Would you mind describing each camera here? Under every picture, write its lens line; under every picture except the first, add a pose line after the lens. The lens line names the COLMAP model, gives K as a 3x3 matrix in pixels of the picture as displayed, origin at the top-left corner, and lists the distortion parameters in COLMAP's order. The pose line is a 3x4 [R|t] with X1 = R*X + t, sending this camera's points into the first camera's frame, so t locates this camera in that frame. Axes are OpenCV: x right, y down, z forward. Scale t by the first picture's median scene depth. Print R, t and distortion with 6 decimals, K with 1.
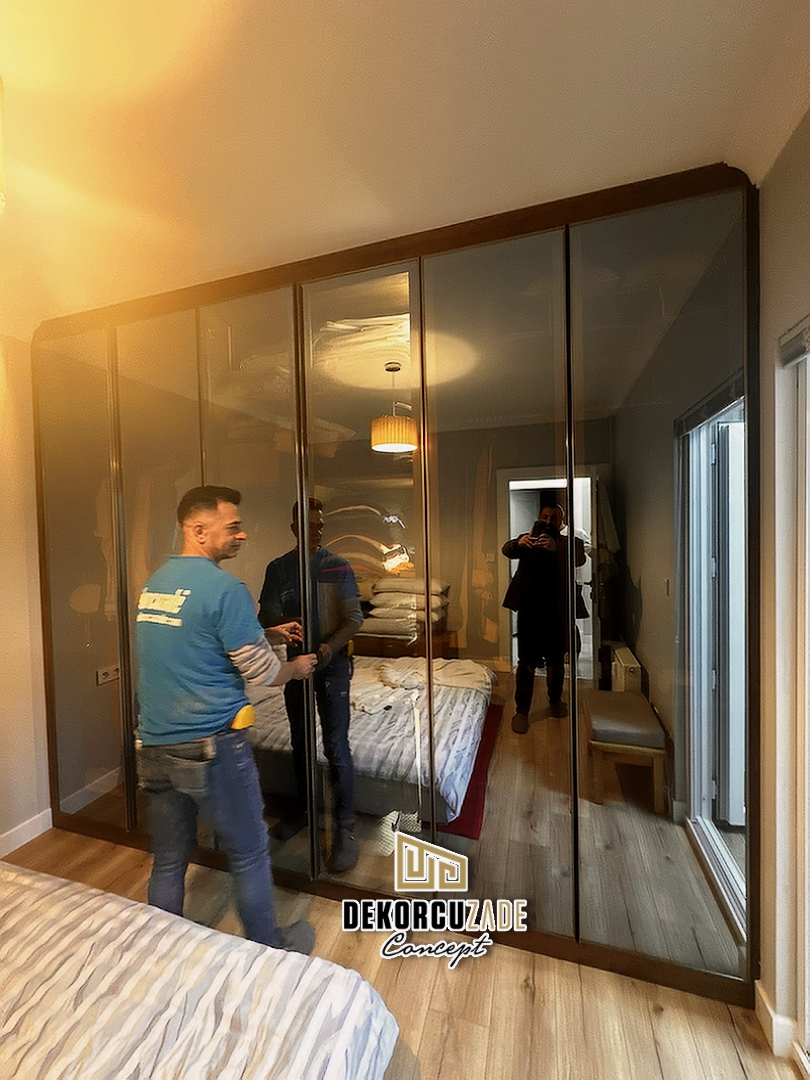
lens RADIAL K [[432.0, 0, 405.1], [0, 432.0, 538.8], [0, 0, 1]] dist [-0.002259, 0.000717]
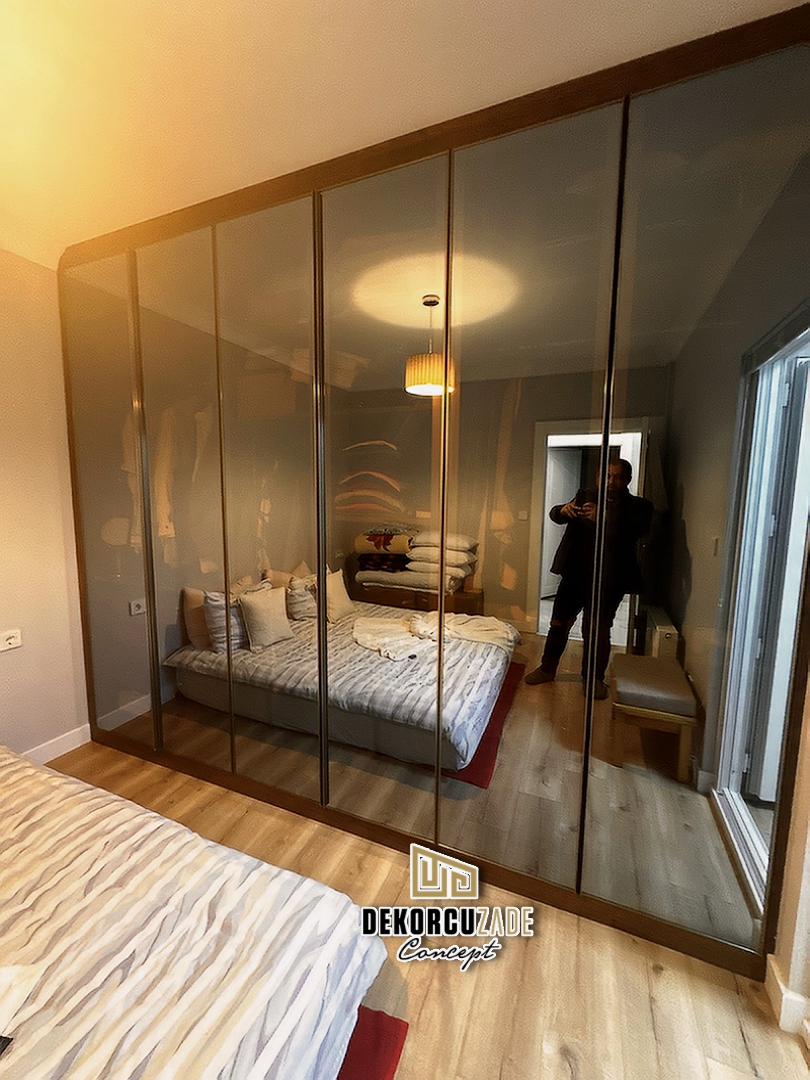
lens RADIAL K [[432.0, 0, 403.7], [0, 432.0, 539.3], [0, 0, 1]] dist [-0.002259, 0.000717]
pose [[0.994921, 0.043938, -0.090560, 0.057093], [-0.035851, 0.995380, 0.089070, 0.059332], [0.094055, -0.085371, 0.991900, 0.060548]]
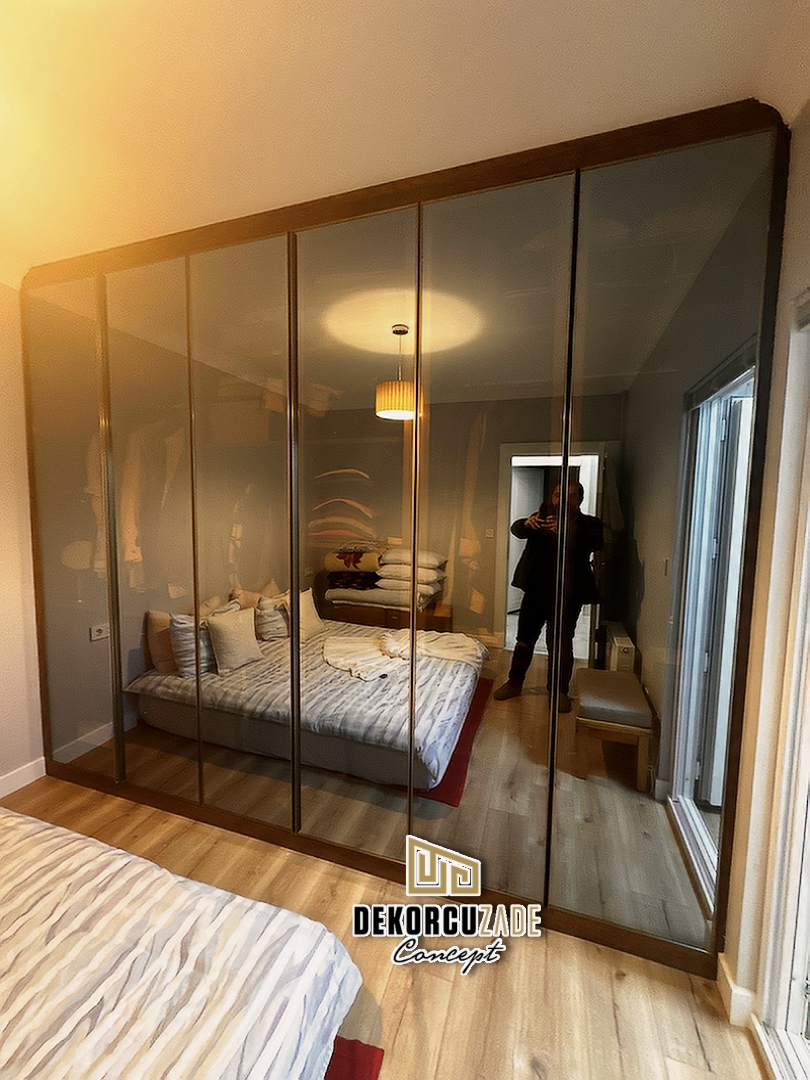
lens RADIAL K [[432.0, 0, 404.6], [0, 432.0, 538.7], [0, 0, 1]] dist [-0.002259, 0.000717]
pose [[0.999088, 0.039221, -0.016886, 0.048585], [-0.038239, 0.997755, 0.054978, 0.024823], [0.019004, -0.054283, 0.998345, 0.026549]]
